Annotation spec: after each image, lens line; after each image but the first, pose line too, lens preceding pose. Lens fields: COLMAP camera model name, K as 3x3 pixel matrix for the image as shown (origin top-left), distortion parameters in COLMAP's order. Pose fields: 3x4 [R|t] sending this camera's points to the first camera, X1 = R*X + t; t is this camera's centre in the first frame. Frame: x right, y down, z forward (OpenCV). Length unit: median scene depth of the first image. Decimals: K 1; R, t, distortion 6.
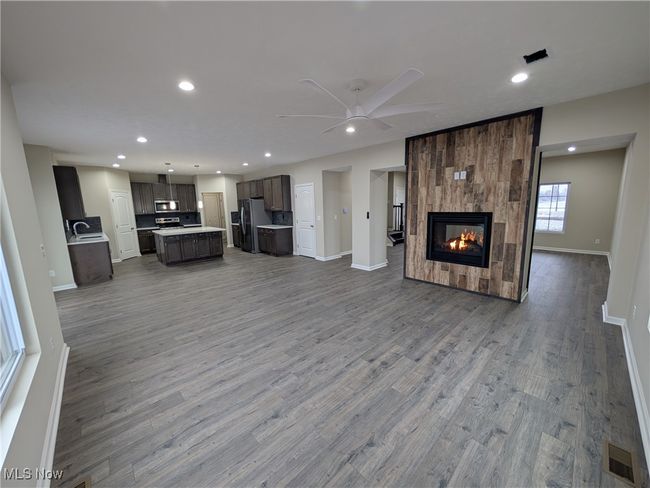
lens RADIAL K [[250.7, 0, 323.3], [0, 250.7, 243.5], [0, 0, 1]] dist [-0.000252, 0.000187]
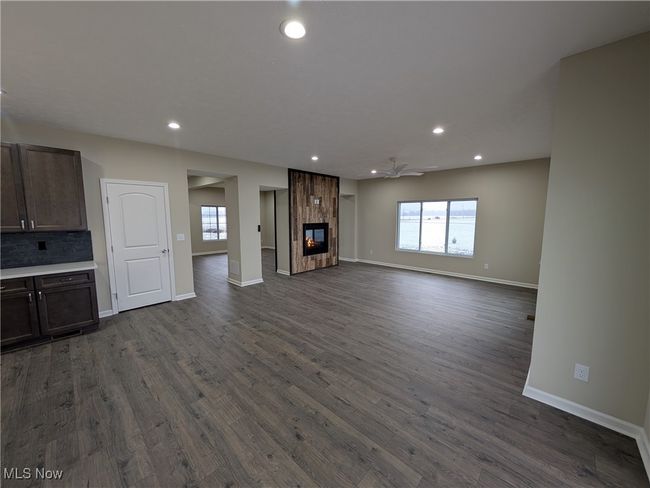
lens RADIAL K [[250.7, 0, 323.3], [0, 250.7, 243.5], [0, 0, 1]] dist [-0.000252, 0.000187]
pose [[-0.061537, -0.083225, 0.994629, -1.013996], [0.159355, 0.982915, 0.092104, -0.121777], [-0.985302, 0.164167, -0.047223, 0.933279]]
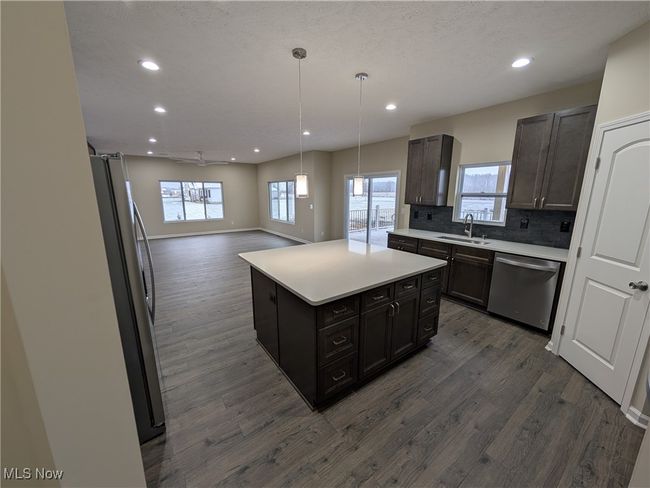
lens RADIAL K [[250.7, 0, 323.3], [0, 250.7, 243.5], [0, 0, 1]] dist [-0.000252, 0.000187]
pose [[-0.991454, 0.000189, 0.130458, -0.866527], [0.045851, 0.936705, 0.347105, -0.306371], [-0.122135, 0.350120, -0.928708, 2.039477]]
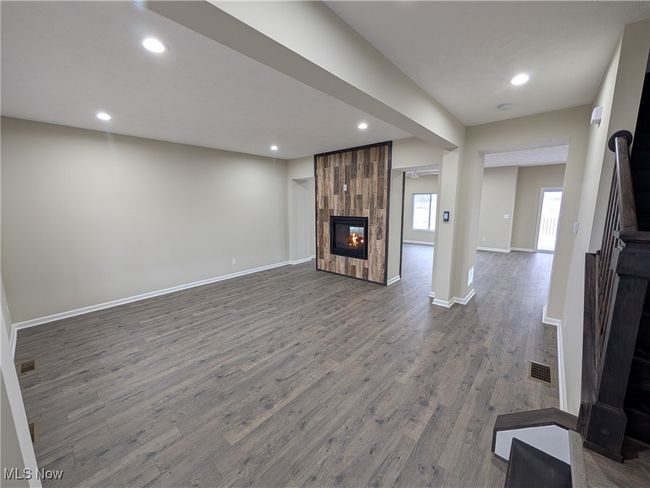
lens RADIAL K [[250.7, 0, 323.3], [0, 250.7, 243.5], [0, 0, 1]] dist [-0.000252, 0.000187]
pose [[0.995674, 0.005357, 0.092761, 0.258405], [-0.005170, 0.999984, -0.002251, 0.015574], [-0.092772, 0.001761, 0.995686, -0.219235]]
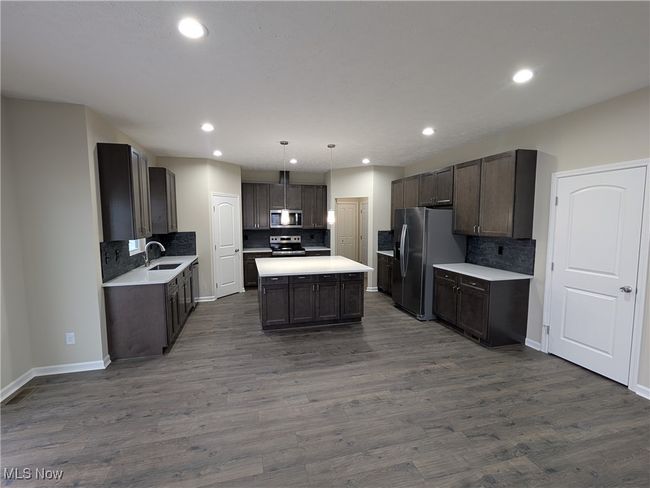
lens RADIAL K [[295.8, 0, 321.7], [0, 295.8, 243.9], [0, 0, 1]] dist [-0.000343, 0.000157]
pose [[0.881292, 0.064648, -0.468130, -0.323593], [-0.095438, 0.994535, -0.042325, -0.109789], [0.462835, 0.081978, 0.882645, 0.679383]]
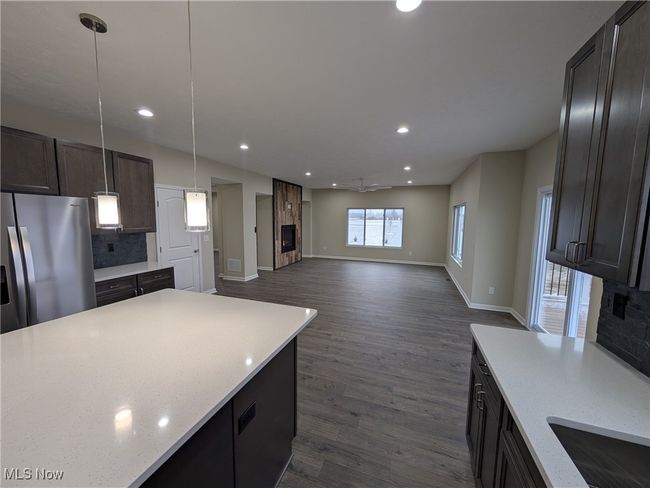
lens RADIAL K [[250.7, 0, 323.3], [0, 250.7, 243.5], [0, 0, 1]] dist [-0.000252, 0.000187]
pose [[-0.451253, -0.069822, 0.889660, -1.183516], [0.142374, 0.978532, 0.149012, -0.208997], [-0.880965, 0.193907, -0.431625, 1.447764]]
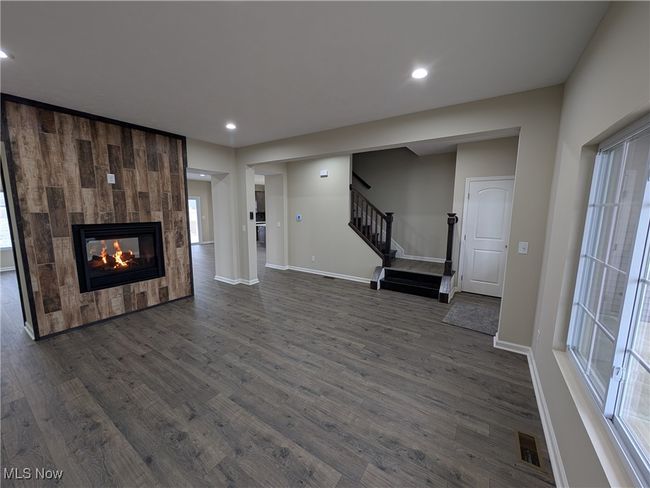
lens RADIAL K [[250.7, 0, 323.3], [0, 250.7, 243.5], [0, 0, 1]] dist [-0.000252, 0.000187]
pose [[-0.222931, -0.105441, 0.969115, -0.379533], [0.157286, 0.977217, 0.142504, -0.061612], [-0.962062, 0.184197, -0.201267, 0.472003]]
